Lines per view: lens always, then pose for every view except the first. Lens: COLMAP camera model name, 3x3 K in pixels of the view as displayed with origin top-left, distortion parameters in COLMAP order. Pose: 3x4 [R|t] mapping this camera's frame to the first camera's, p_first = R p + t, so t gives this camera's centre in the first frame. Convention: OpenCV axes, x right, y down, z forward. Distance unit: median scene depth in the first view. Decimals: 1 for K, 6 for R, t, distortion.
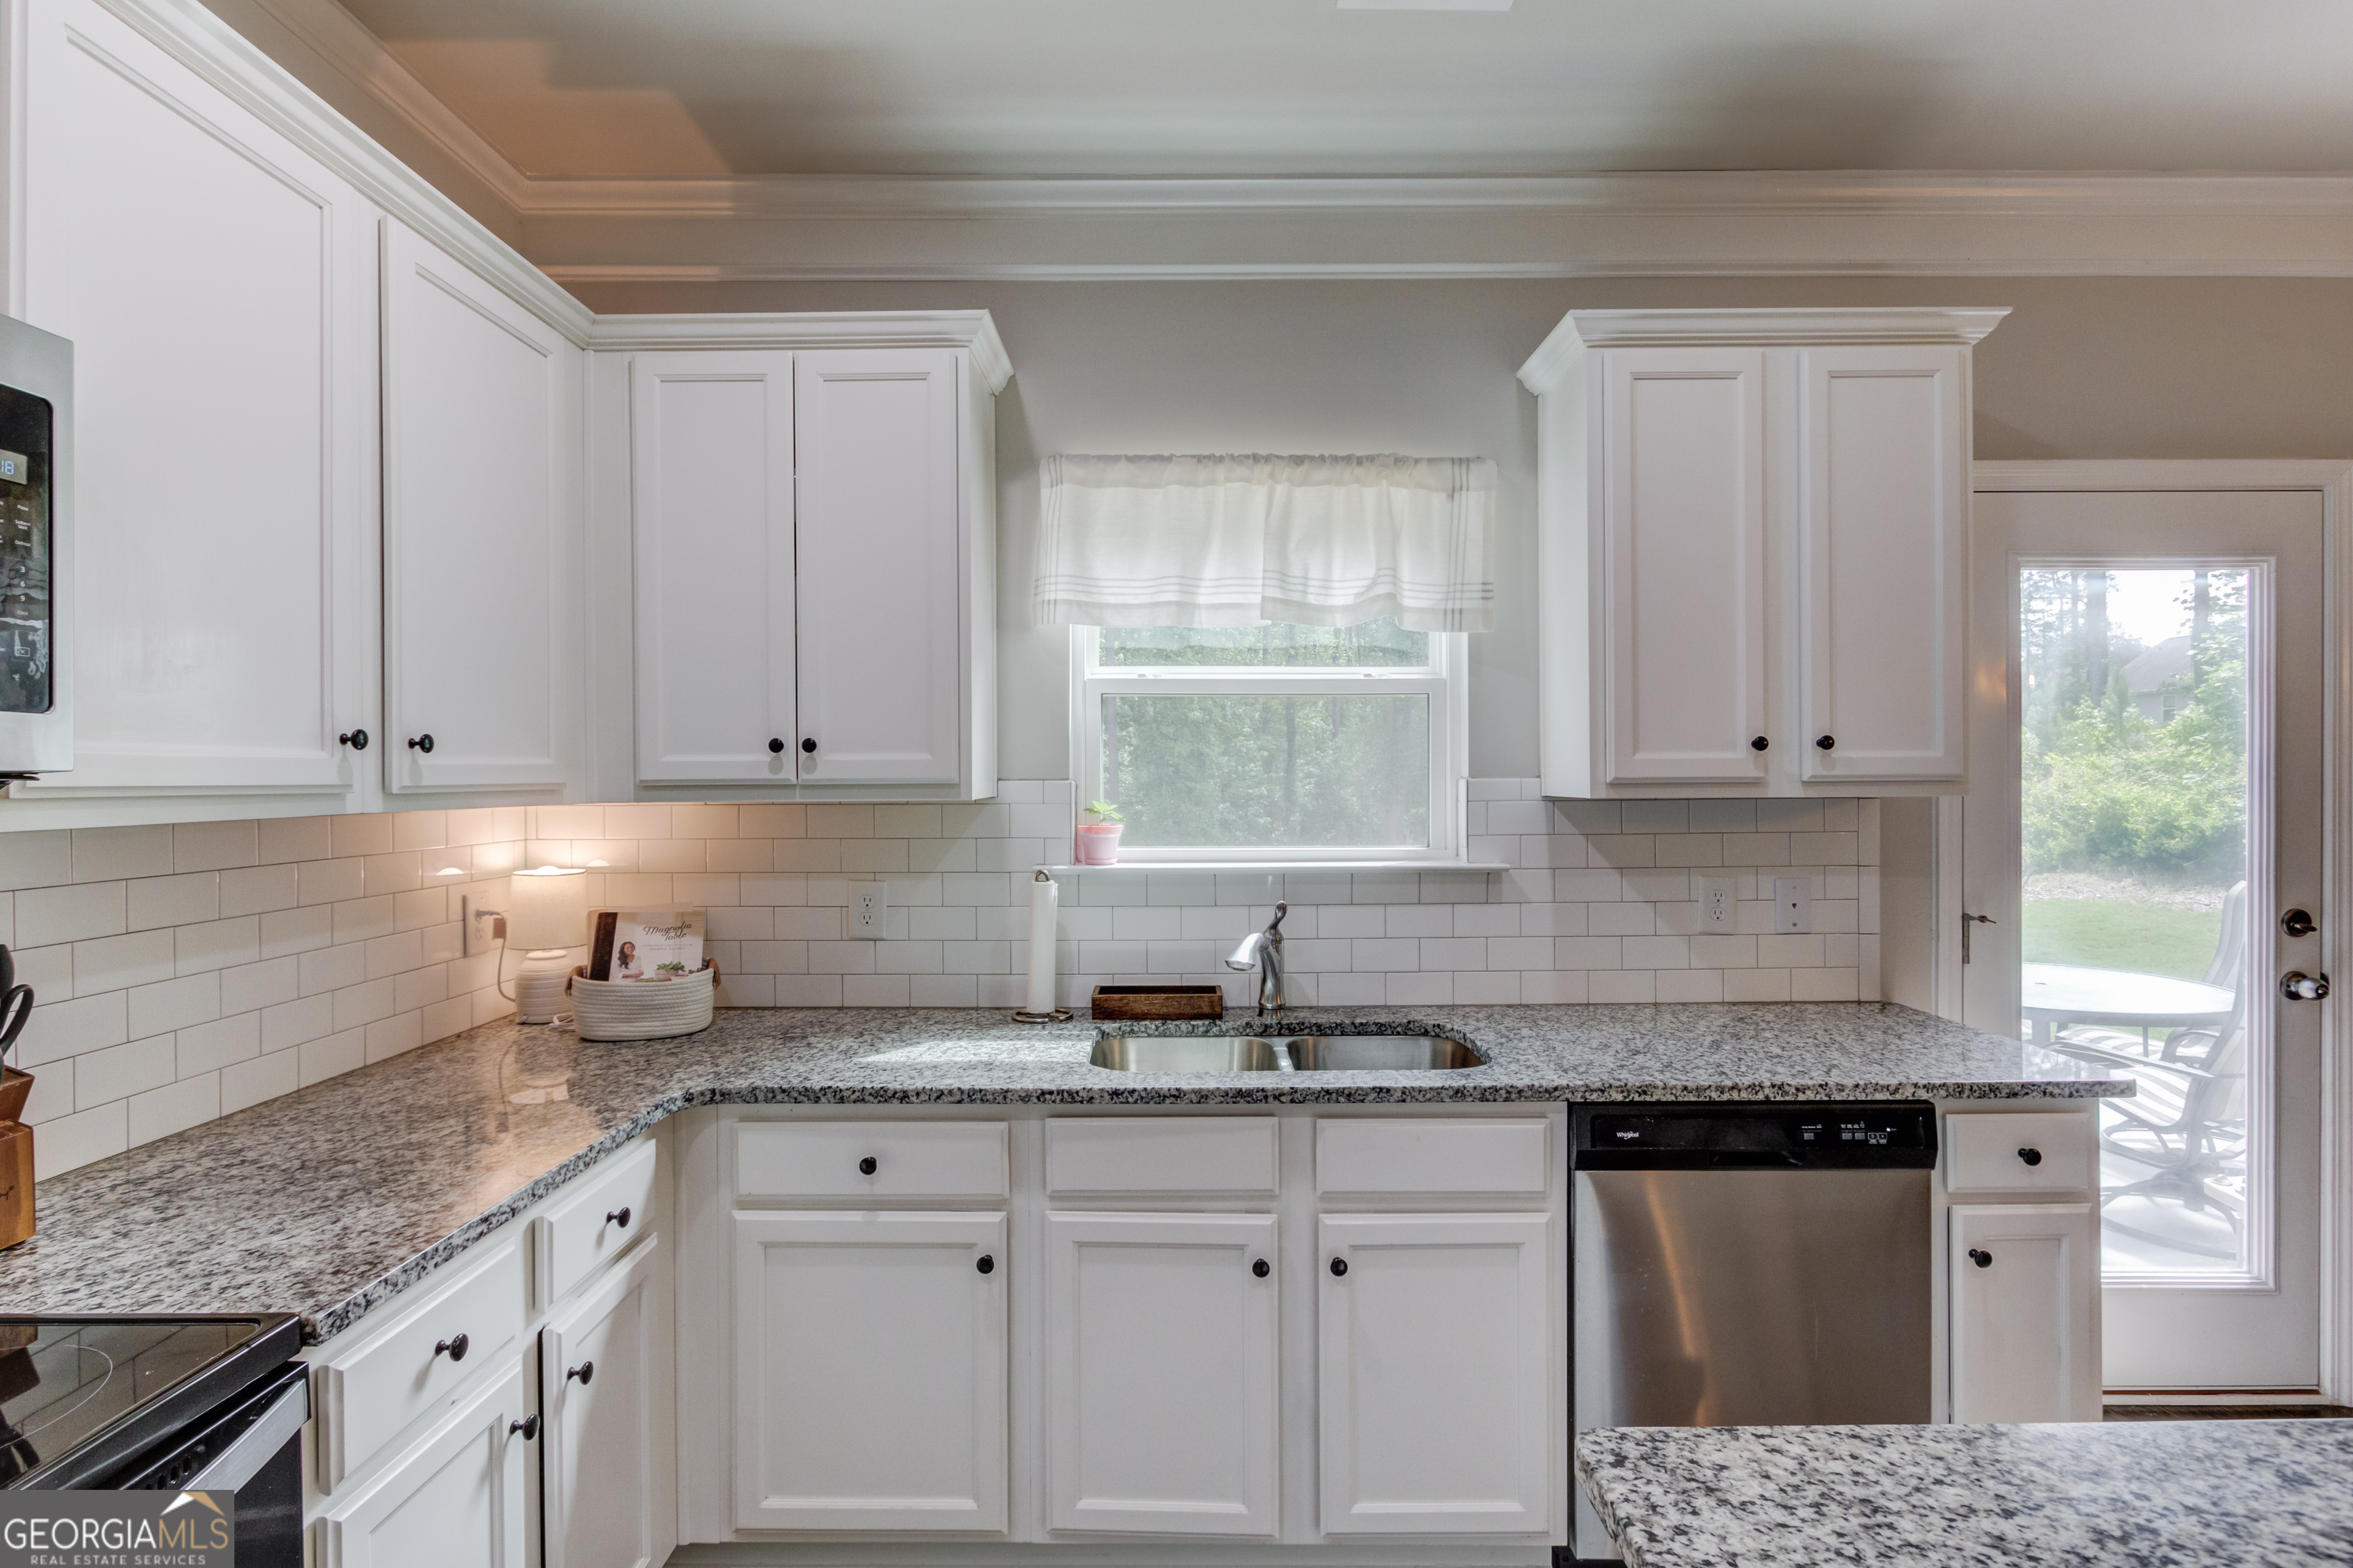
lens RADIAL K [[1127.7, 0, 1172.4], [0, 1127.7, 788.5], [0, 0, 1]] dist [-0.003085, 0.000274]
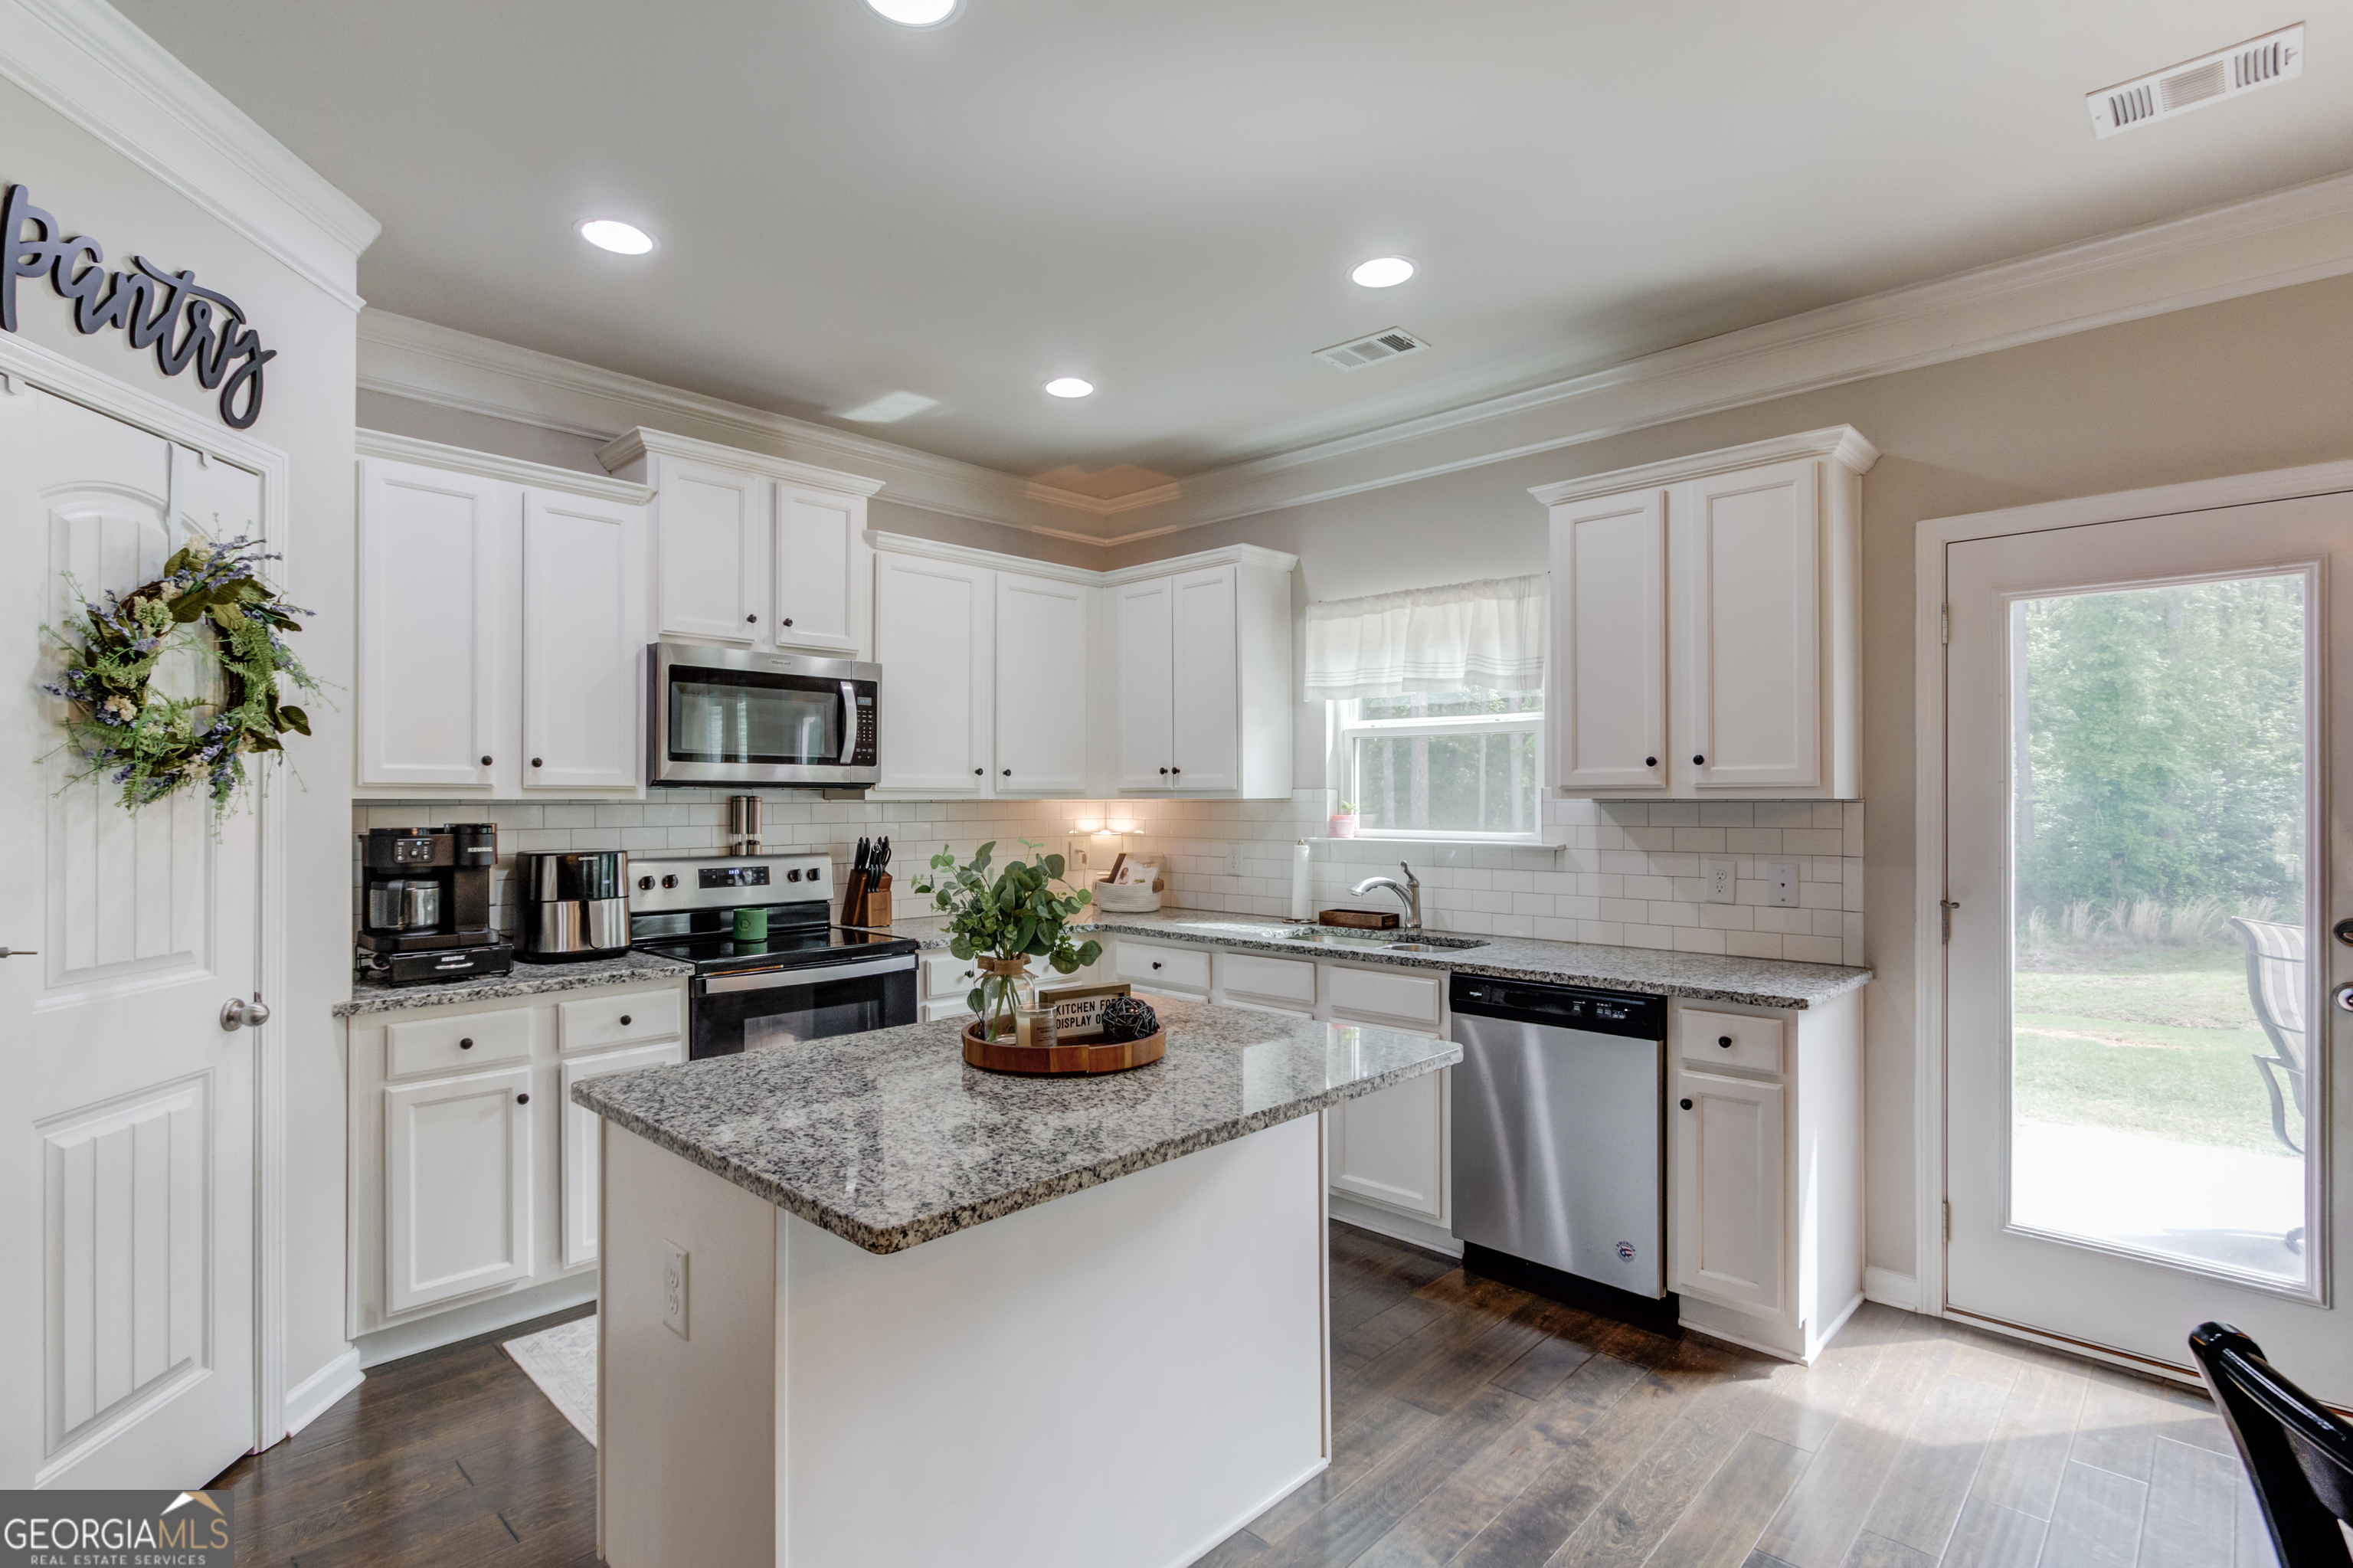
lens RADIAL K [[1127.7, 0, 1172.4], [0, 1127.7, 788.5], [0, 0, 1]] dist [-0.003085, 0.000274]
pose [[0.730303, -0.001597, -0.683122, 0.948169], [-0.010873, 0.999843, -0.013961, 0.019886], [0.683037, 0.017624, 0.730171, -0.432066]]
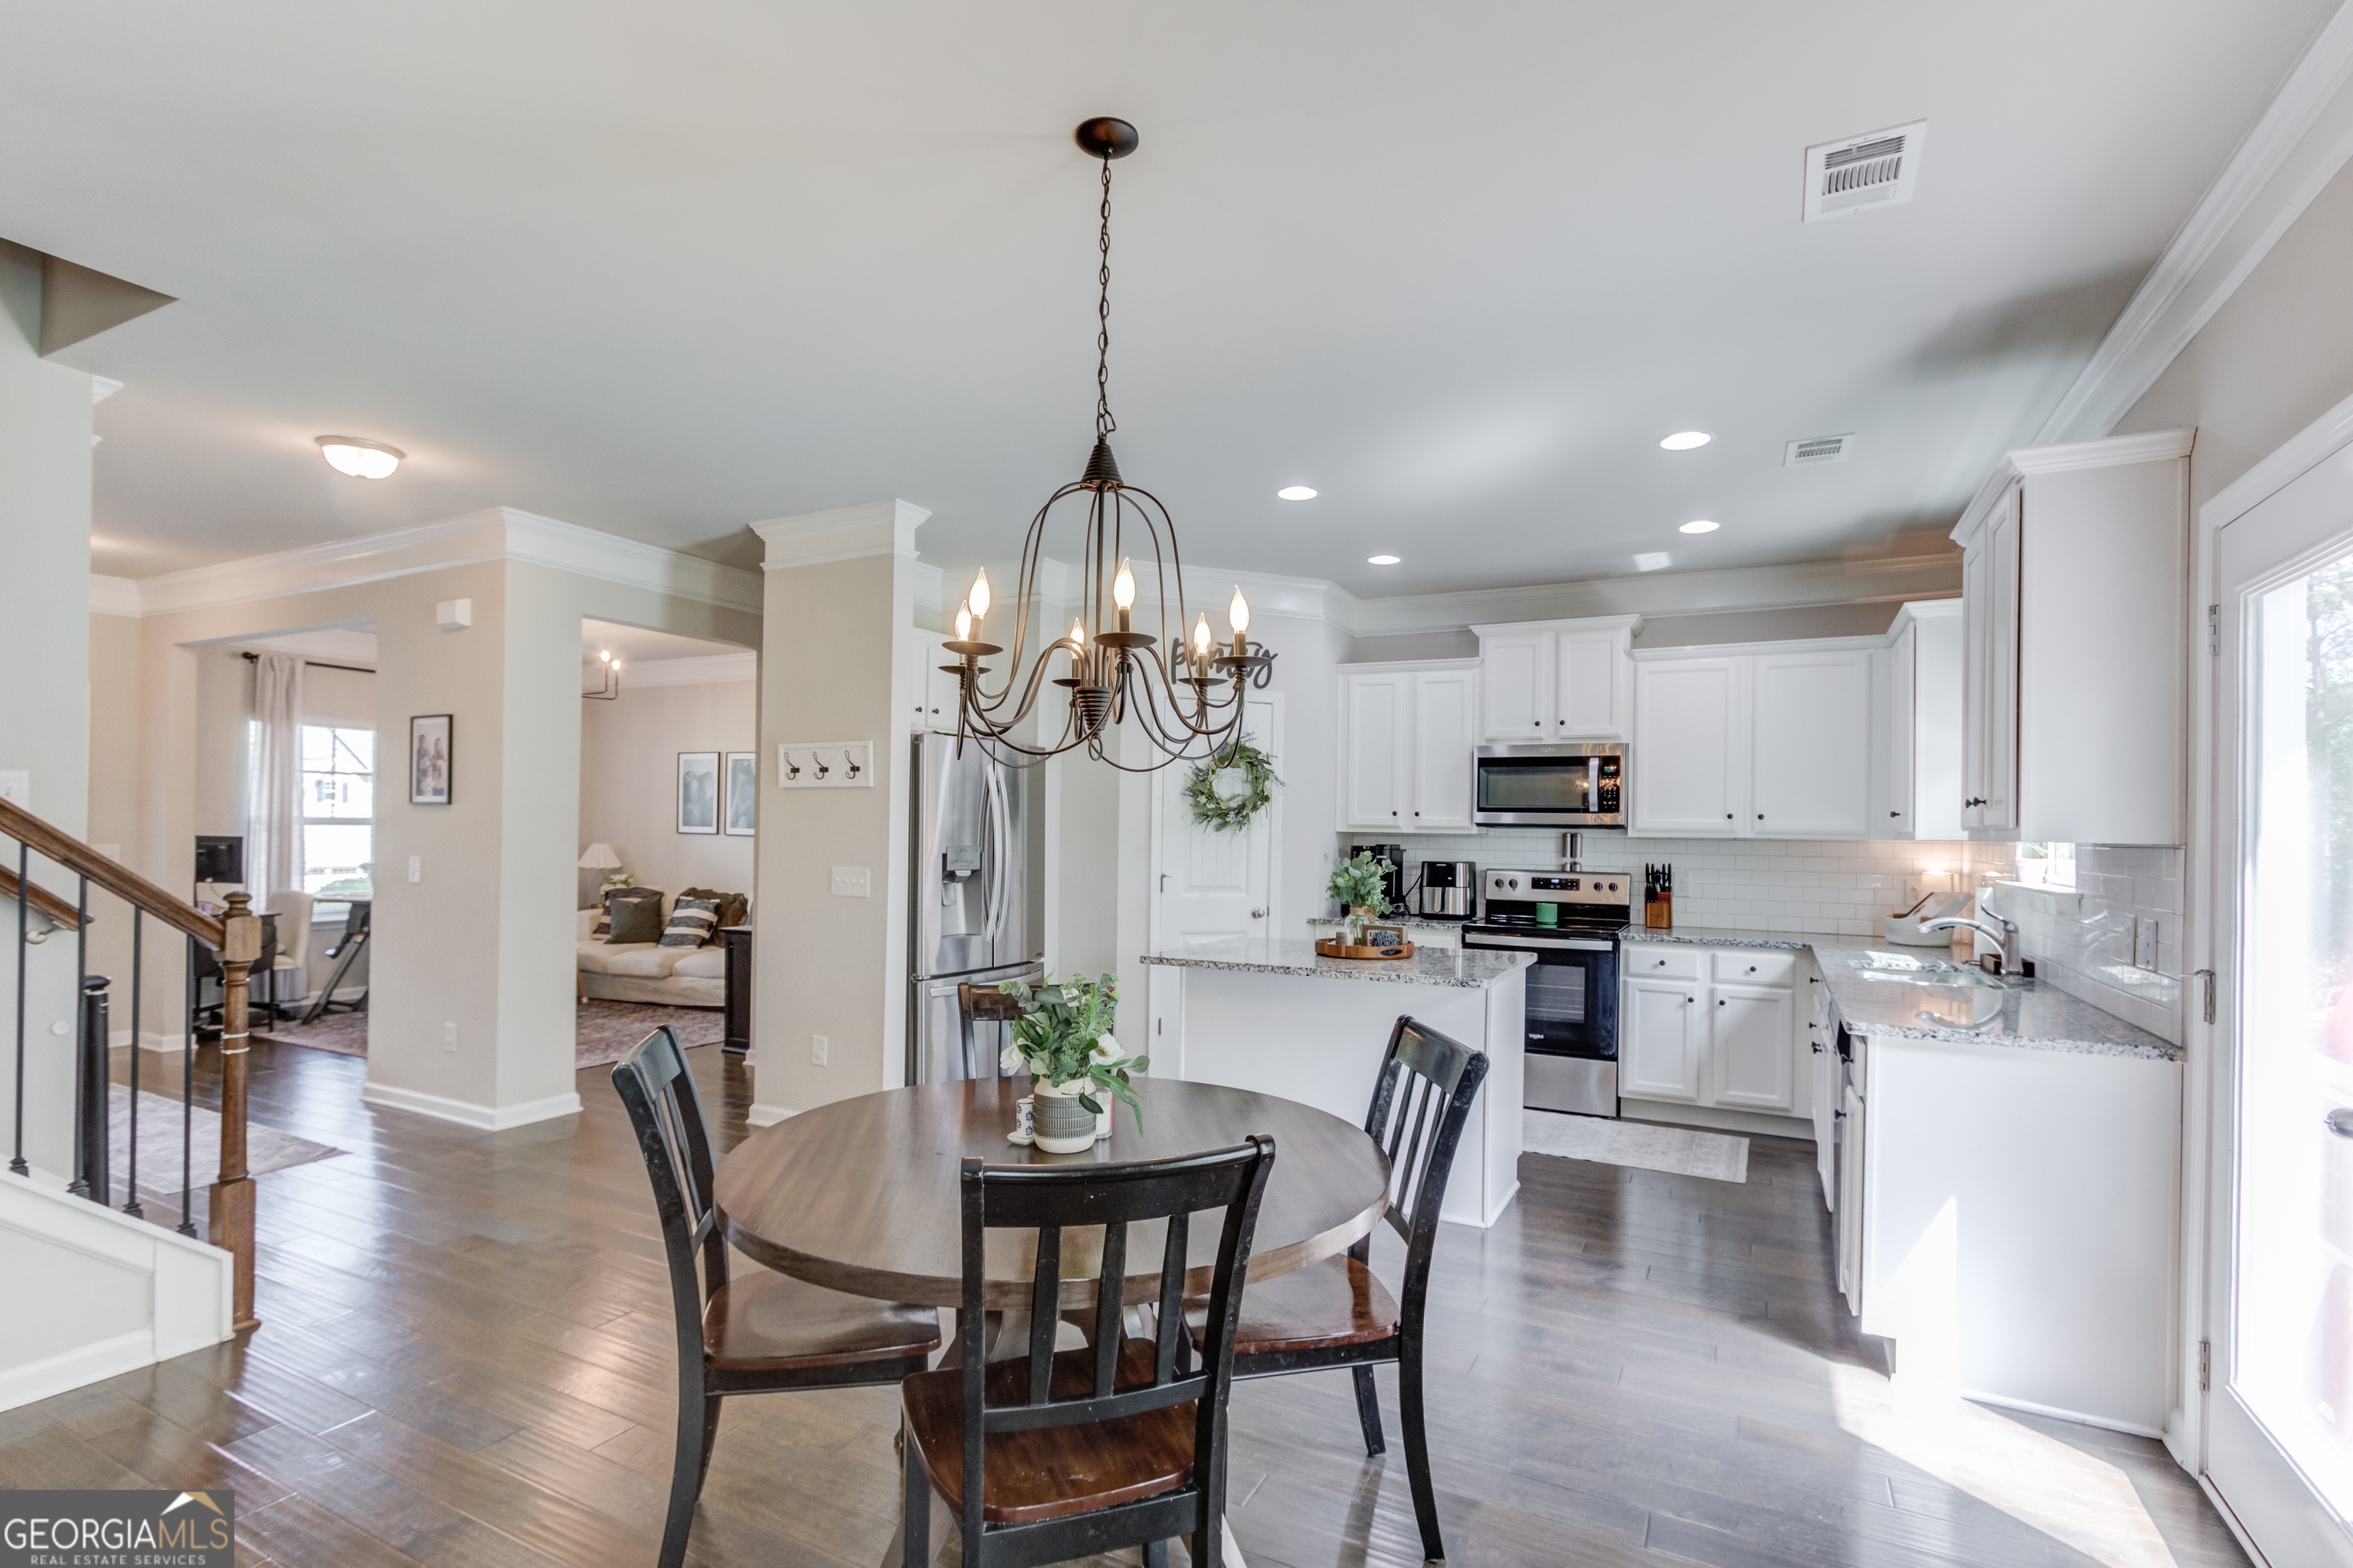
lens RADIAL K [[1104.7, 0, 1180.3], [0, 1104.7, 836.5], [0, 0, 1]] dist [-0.011413, 0.000160]
pose [[-0.452034, 0.003045, -0.891996, 1.963134], [-0.023177, 0.999616, 0.015158, 0.004899], [0.891700, 0.027525, -0.451790, 0.637839]]
